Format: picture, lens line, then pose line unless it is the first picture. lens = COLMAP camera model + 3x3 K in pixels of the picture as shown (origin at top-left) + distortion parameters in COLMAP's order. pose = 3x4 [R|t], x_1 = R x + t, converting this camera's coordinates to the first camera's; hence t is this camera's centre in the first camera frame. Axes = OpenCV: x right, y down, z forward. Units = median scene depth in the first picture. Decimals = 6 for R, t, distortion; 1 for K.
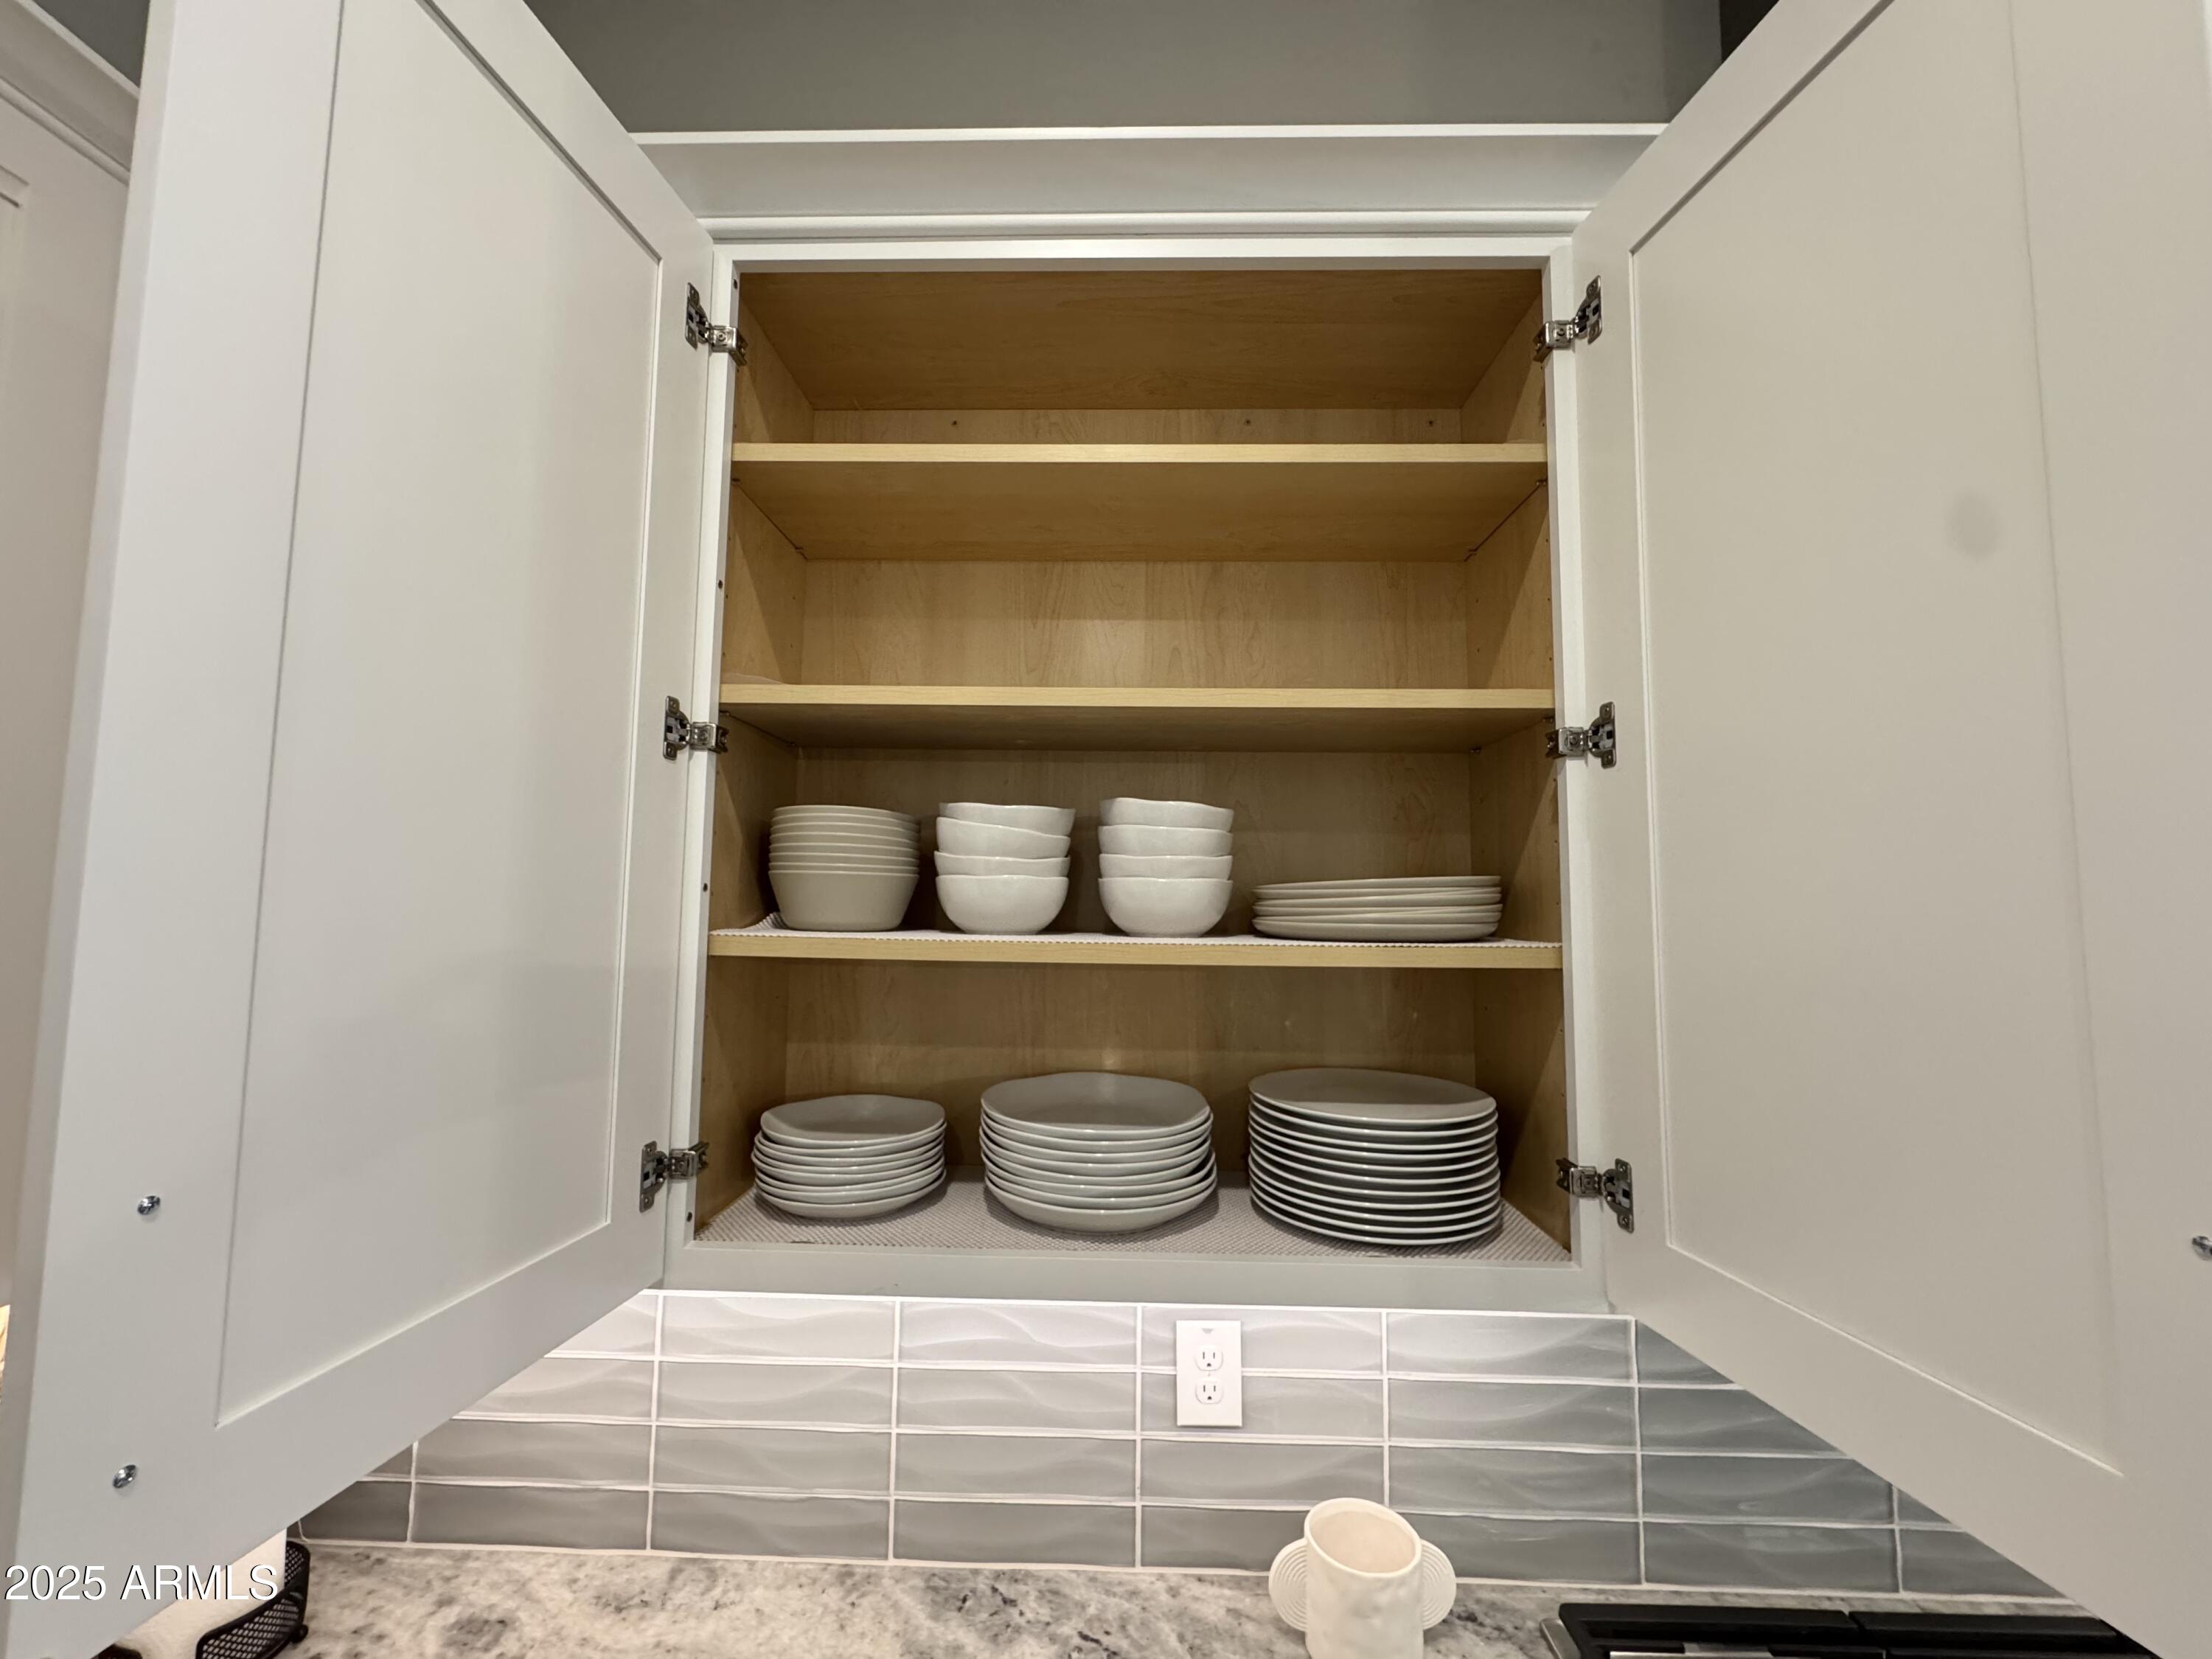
lens RADIAL K [[883.0, 0, 1105.1], [0, 883.0, 821.1], [0, 0, 1]] dist [-0.002284, 0.000449]
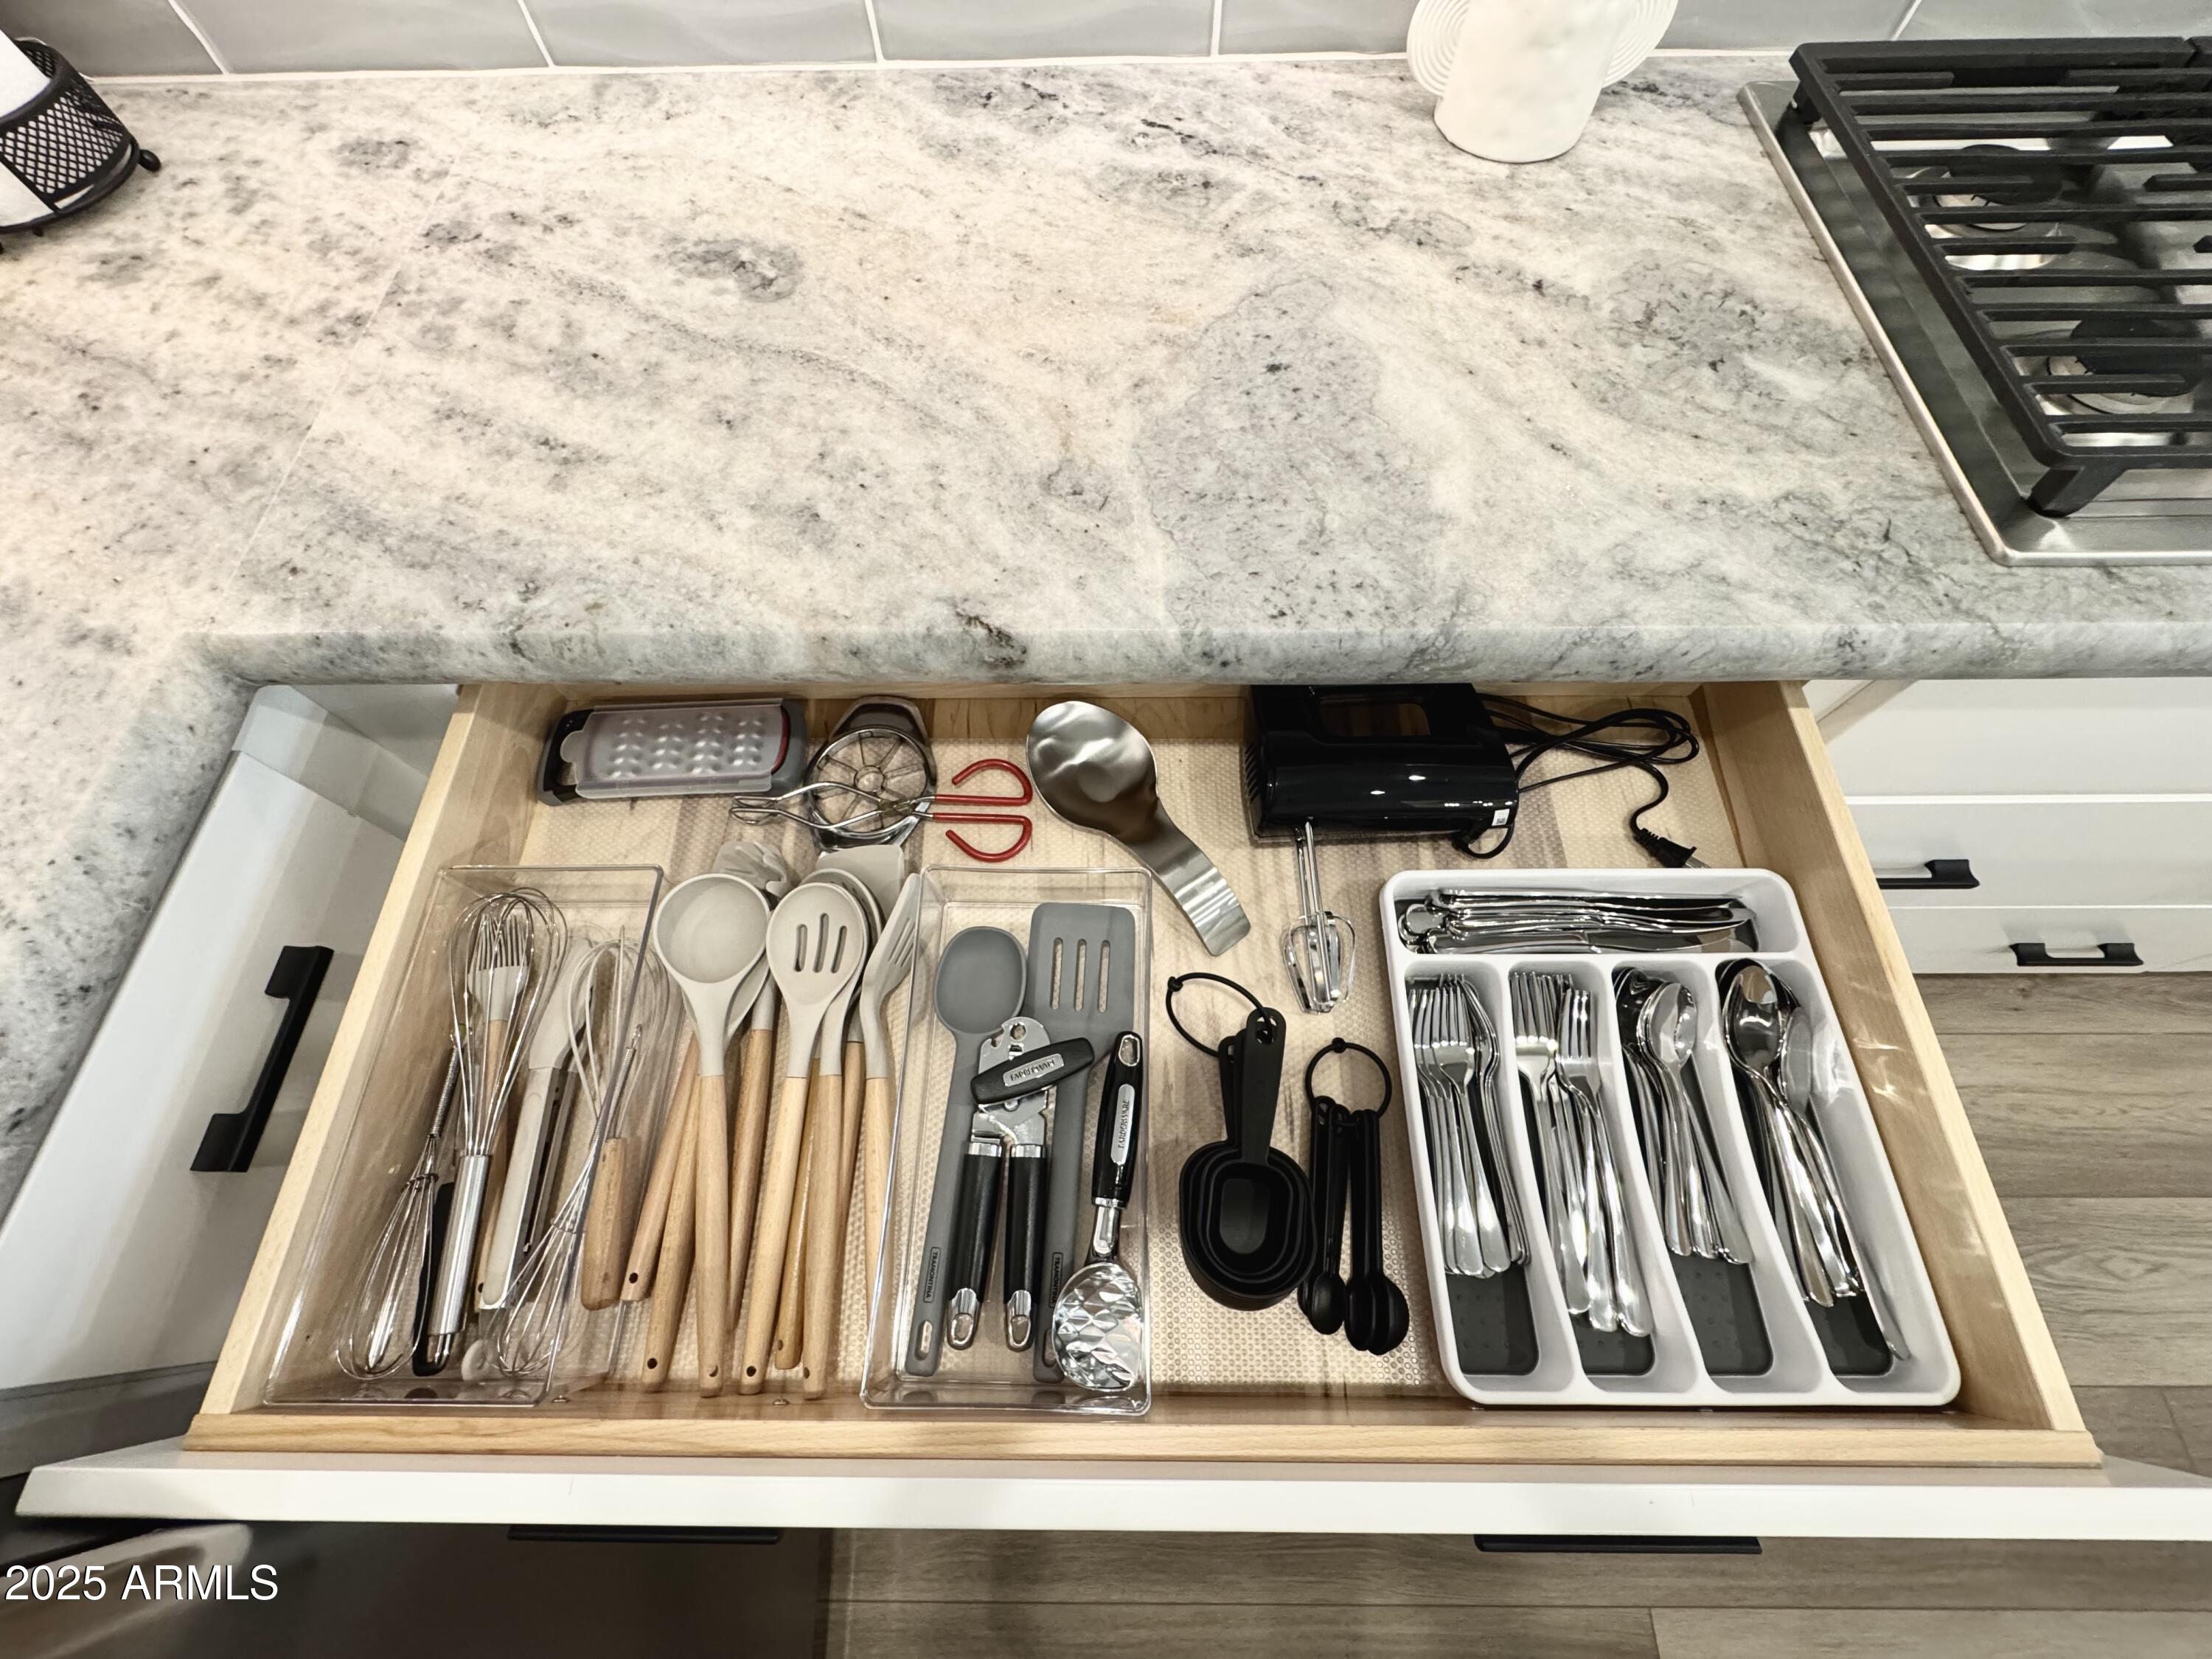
lens RADIAL K [[883.0, 0, 1110.4], [0, 883.0, 829.7], [0, 0, 1]] dist [-0.002284, 0.000449]
pose [[0.999387, -0.033761, -0.009310, -0.068649], [0.020110, 0.335589, 0.941794, 0.380217], [-0.028671, -0.941403, 0.336062, 0.143949]]
